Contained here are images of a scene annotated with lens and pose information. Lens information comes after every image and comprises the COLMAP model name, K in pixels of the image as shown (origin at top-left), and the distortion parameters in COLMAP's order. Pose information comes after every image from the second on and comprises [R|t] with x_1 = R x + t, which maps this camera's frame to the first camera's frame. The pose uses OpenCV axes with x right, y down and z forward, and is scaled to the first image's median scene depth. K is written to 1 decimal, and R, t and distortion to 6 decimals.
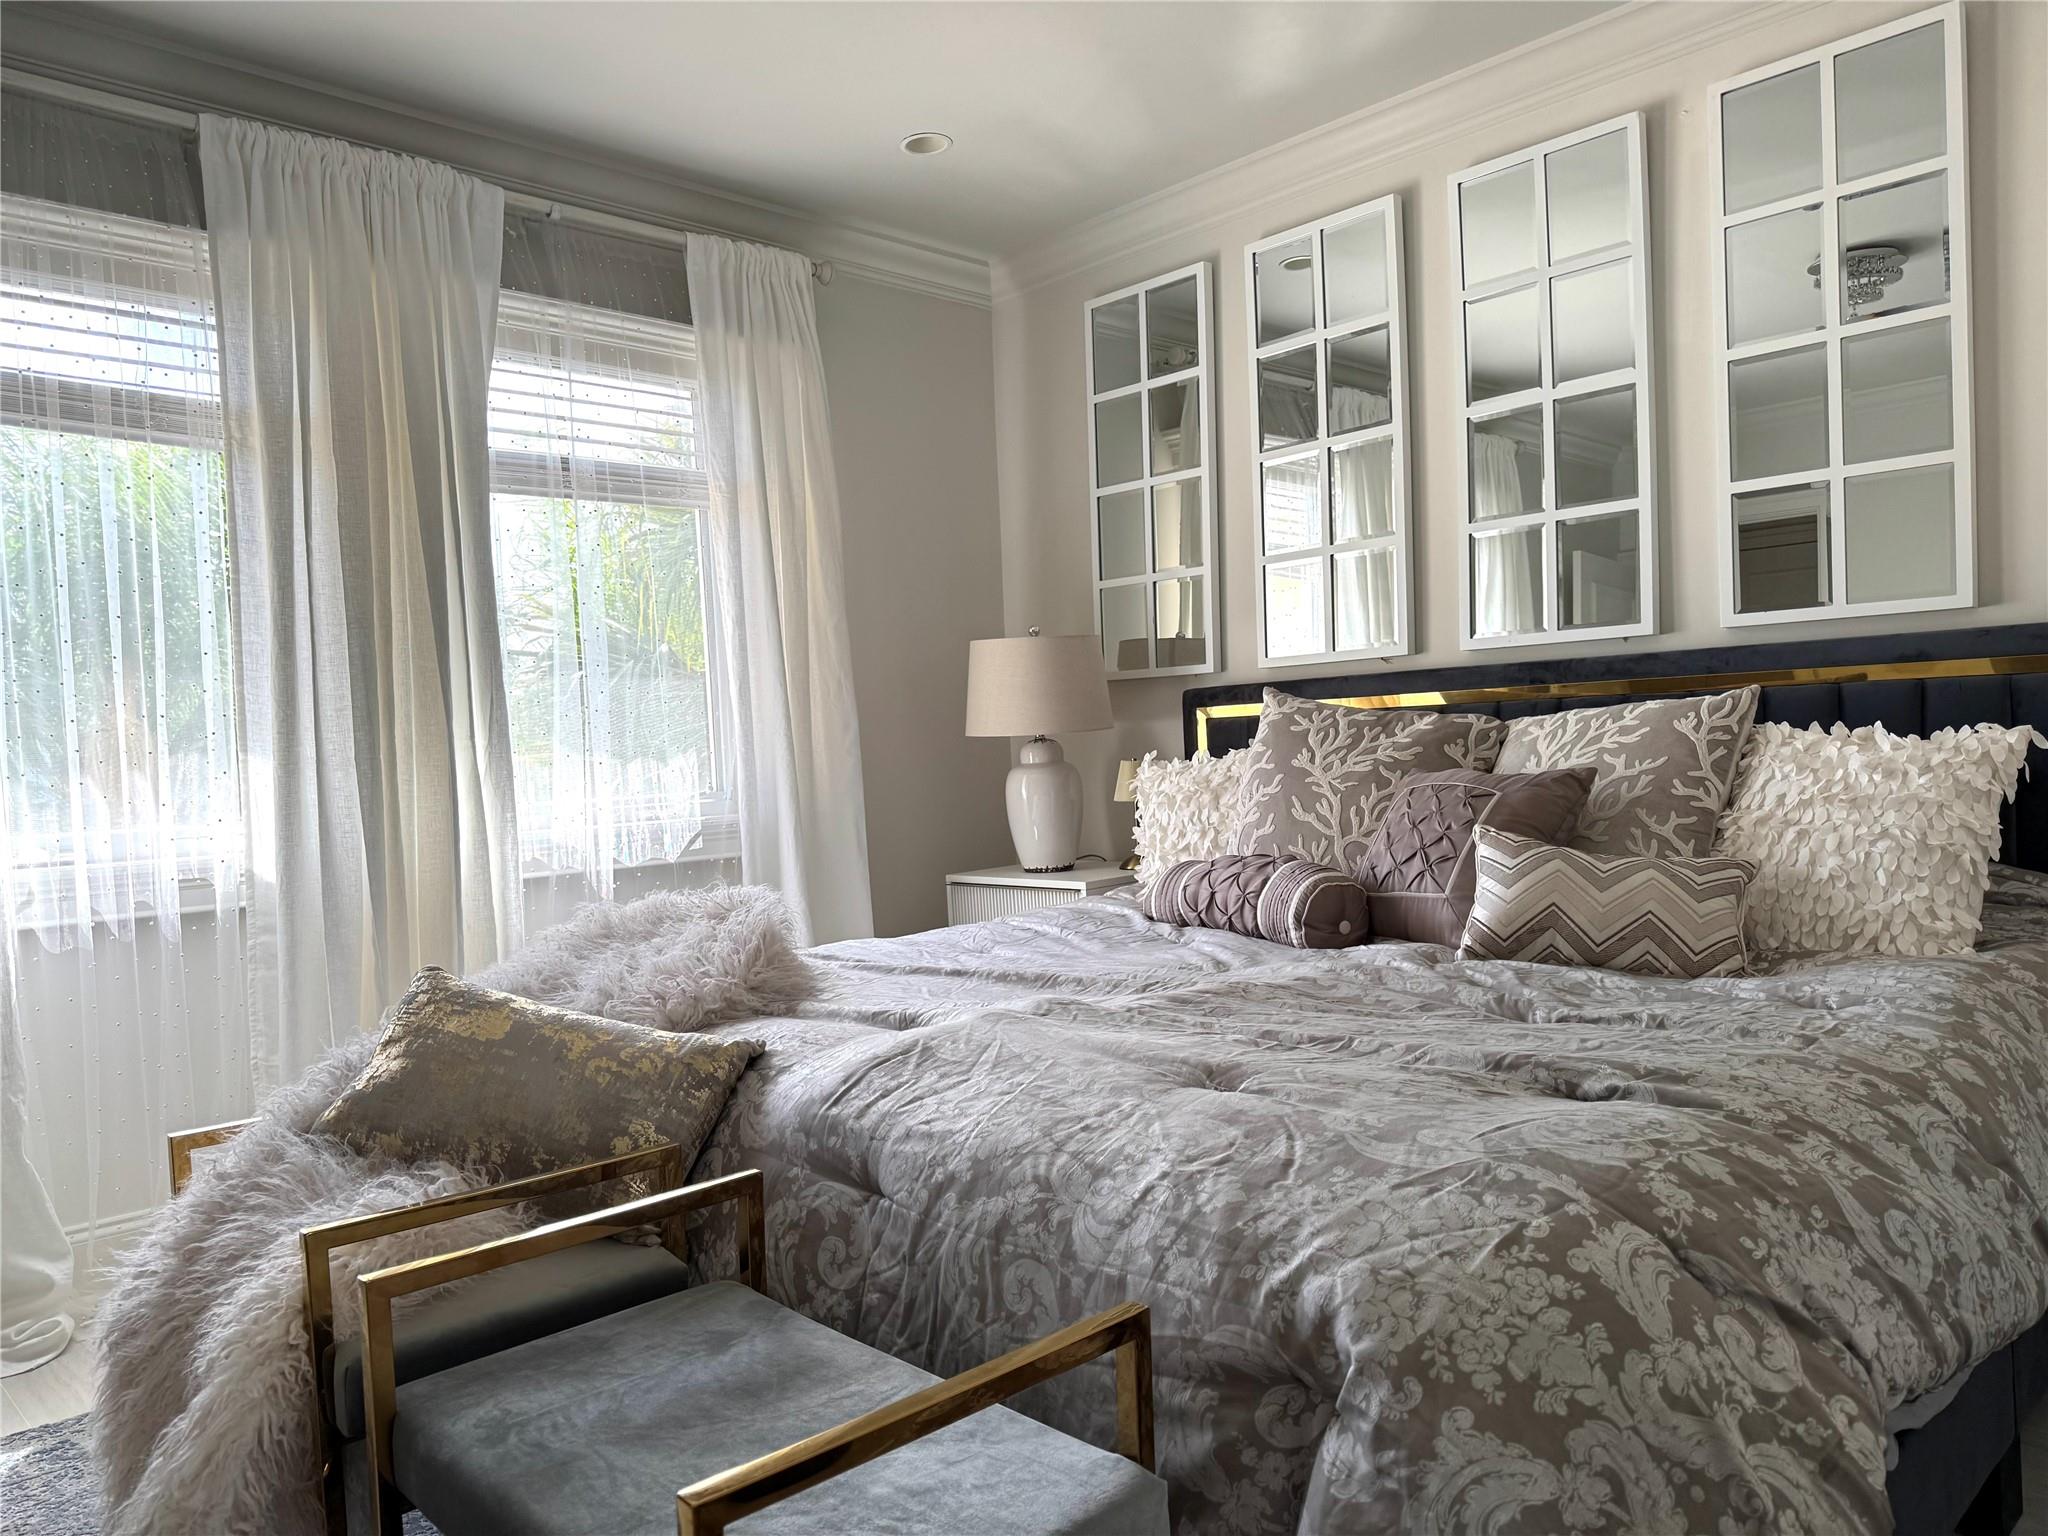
lens RADIAL K [[1456.9, 0, 1028.2], [0, 1456.9, 772.2], [0, 0, 1]] dist [0.150343, -0.233629]
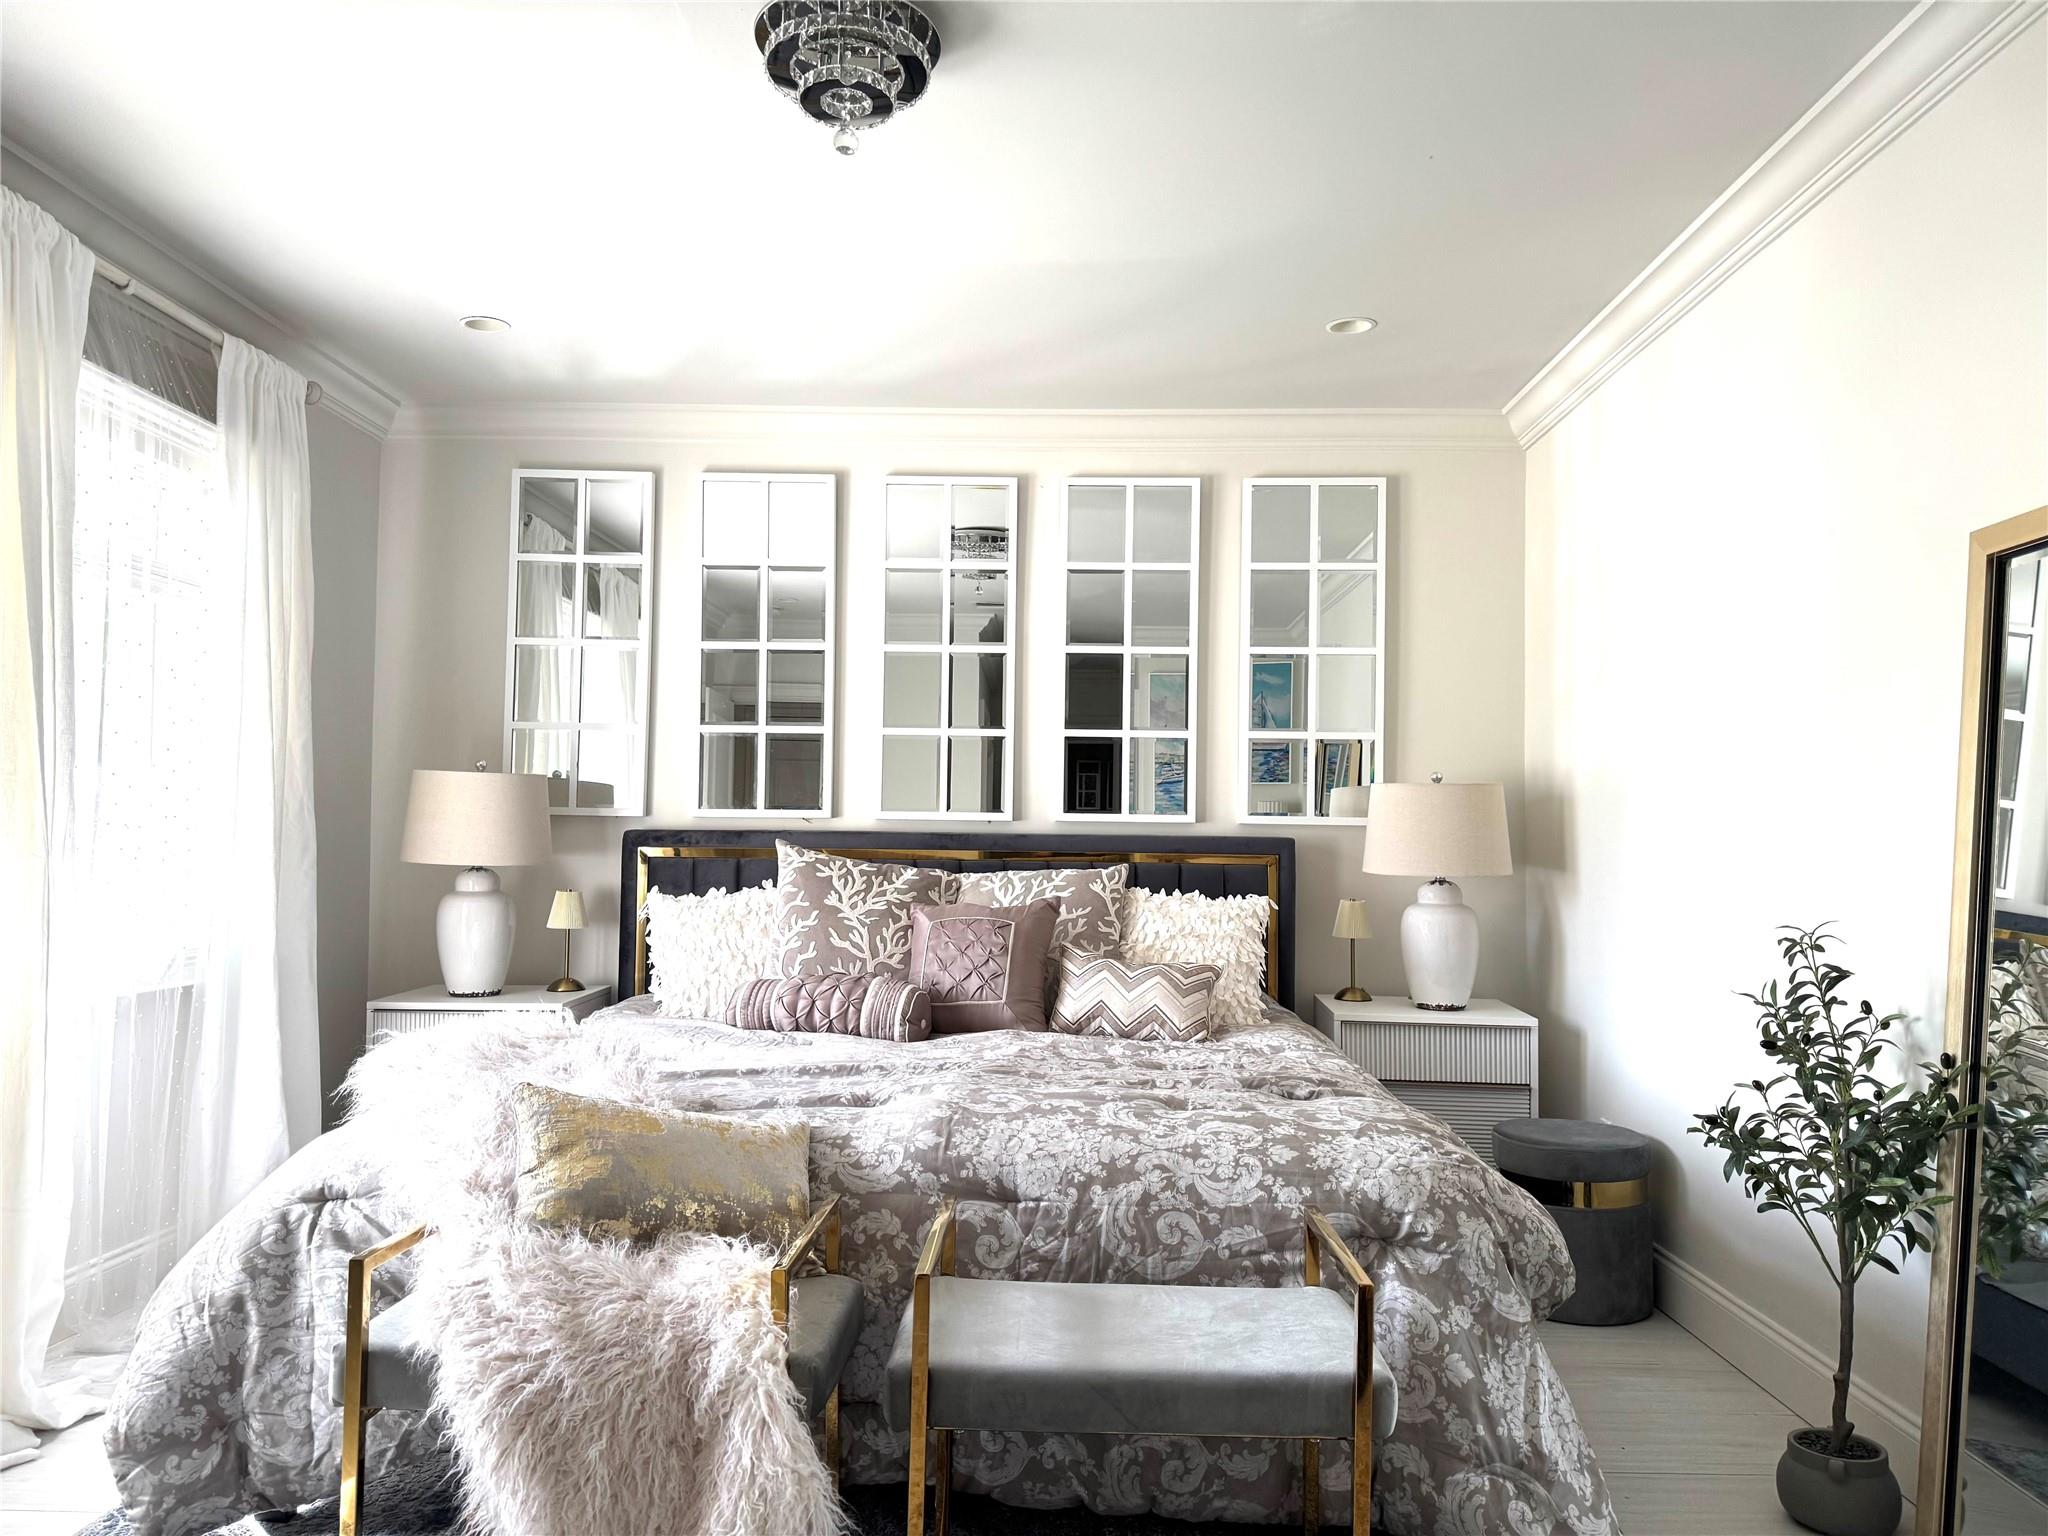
lens RADIAL K [[1492.2, 0, 1026.9], [0, 1492.2, 723.1], [0, 0, 1]] dist [0.082939, -0.001084]
pose [[0.689590, 0.109332, 0.715899, -0.688501], [-0.030707, 0.992064, -0.121929, -0.007284], [-0.723548, 0.062098, 0.687475, -0.056944]]
